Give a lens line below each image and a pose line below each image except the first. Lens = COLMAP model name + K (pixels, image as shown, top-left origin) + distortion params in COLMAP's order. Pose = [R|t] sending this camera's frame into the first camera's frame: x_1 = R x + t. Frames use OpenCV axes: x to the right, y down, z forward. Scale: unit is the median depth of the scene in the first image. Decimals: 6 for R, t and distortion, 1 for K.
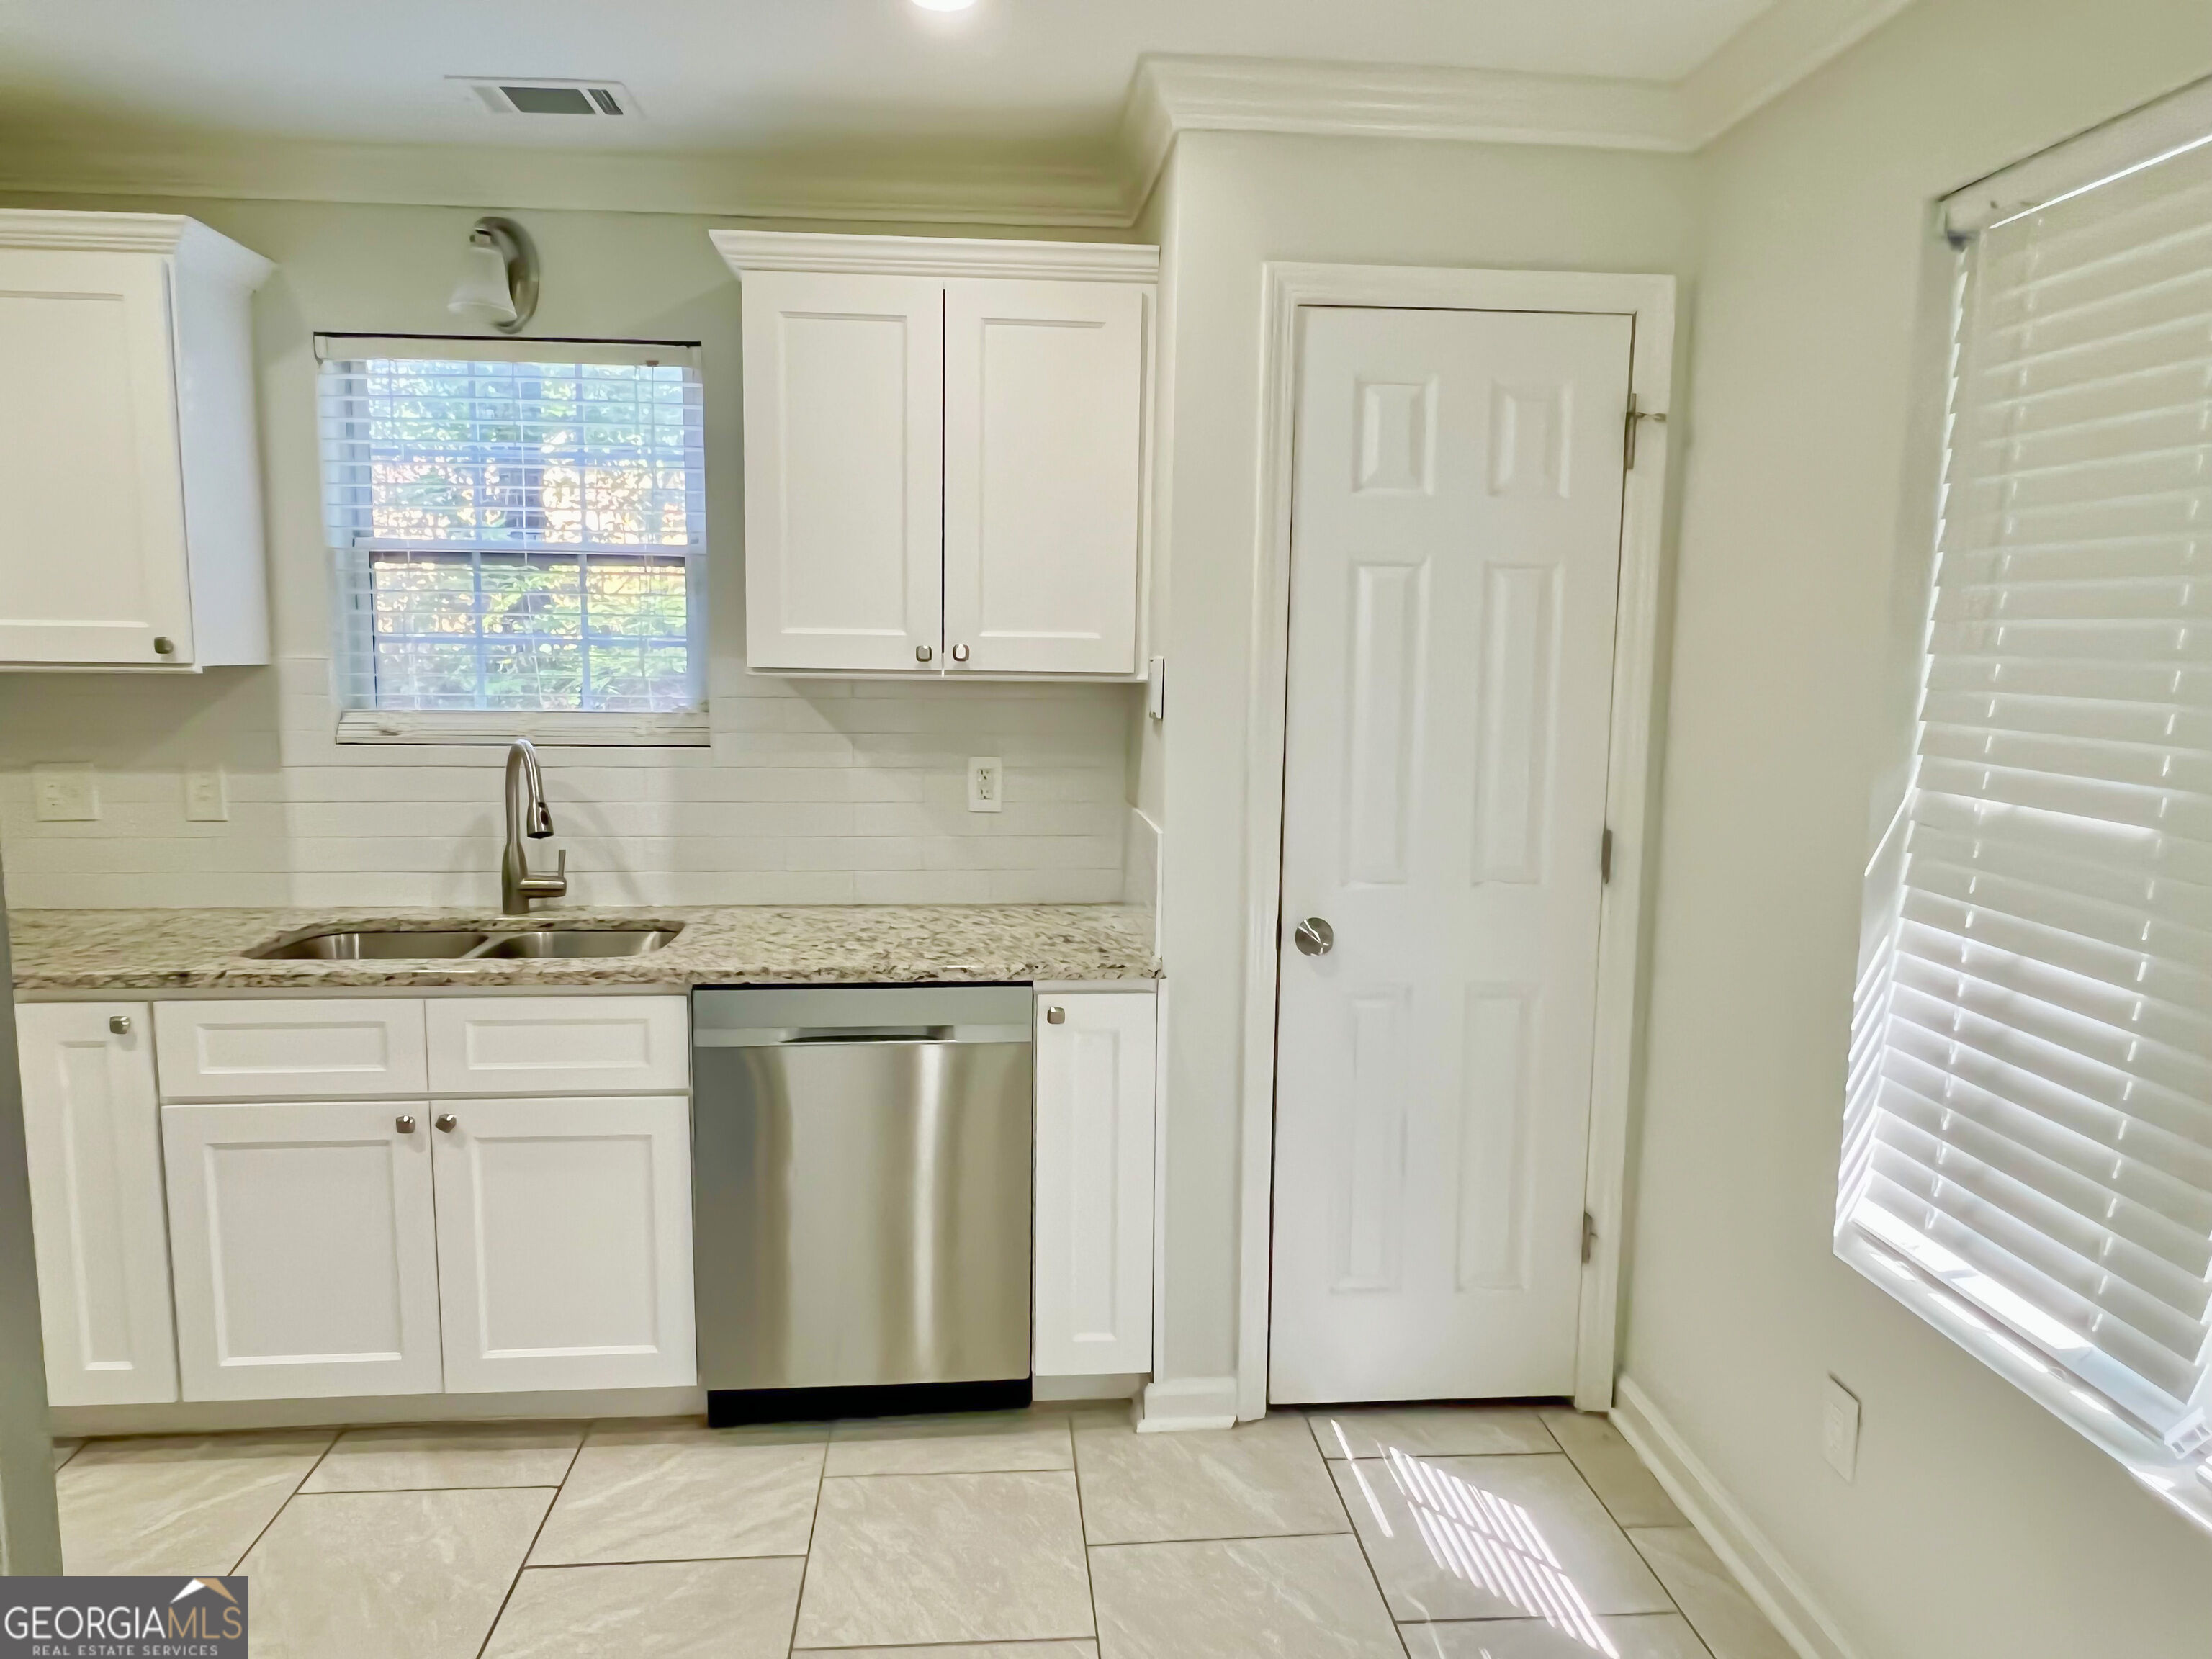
lens RADIAL K [[1466.6, 0, 1104.0], [0, 1466.6, 838.6], [0, 0, 1]] dist [-0.001657, -0.004874]
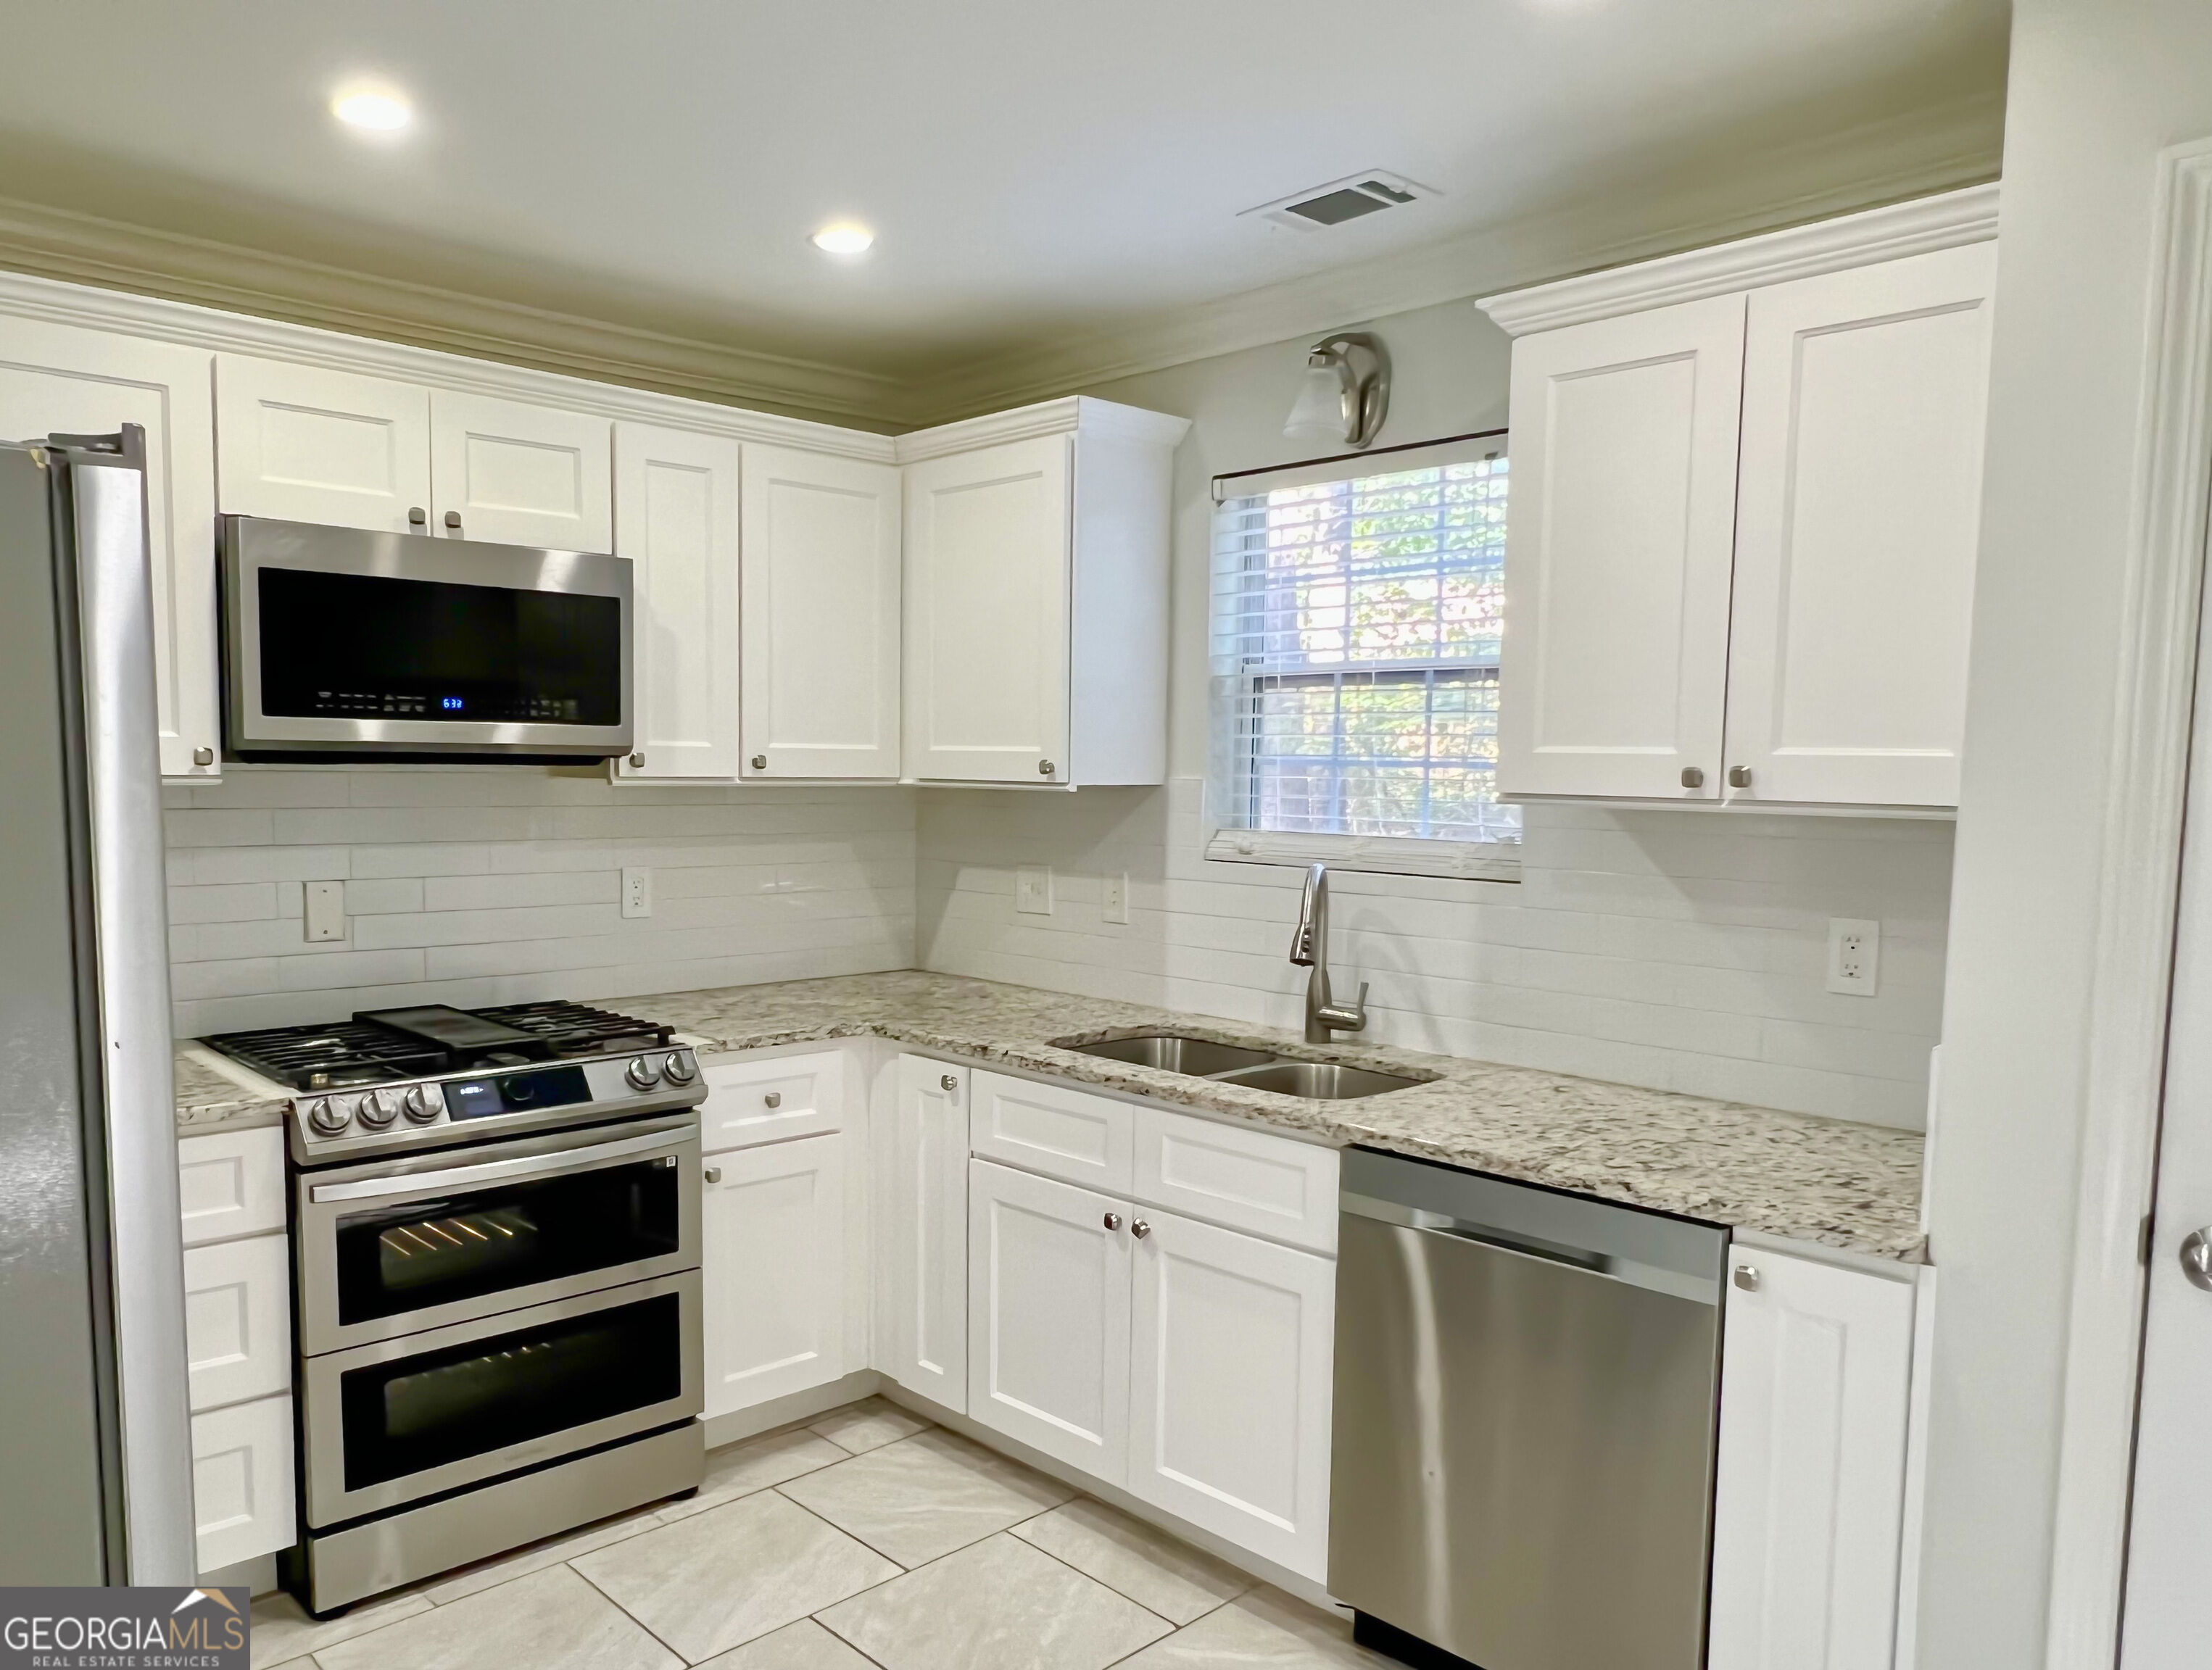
lens RADIAL K [[1622.7, 0, 1100.4], [0, 1622.7, 912.5], [0, 0, 1]] dist [0.005430, -0.002575]
pose [[0.607099, 0.070537, -0.791489, 0.383104], [-0.104858, 0.994453, 0.008195, -0.030352], [0.787677, 0.078018, 0.611128, 0.241258]]
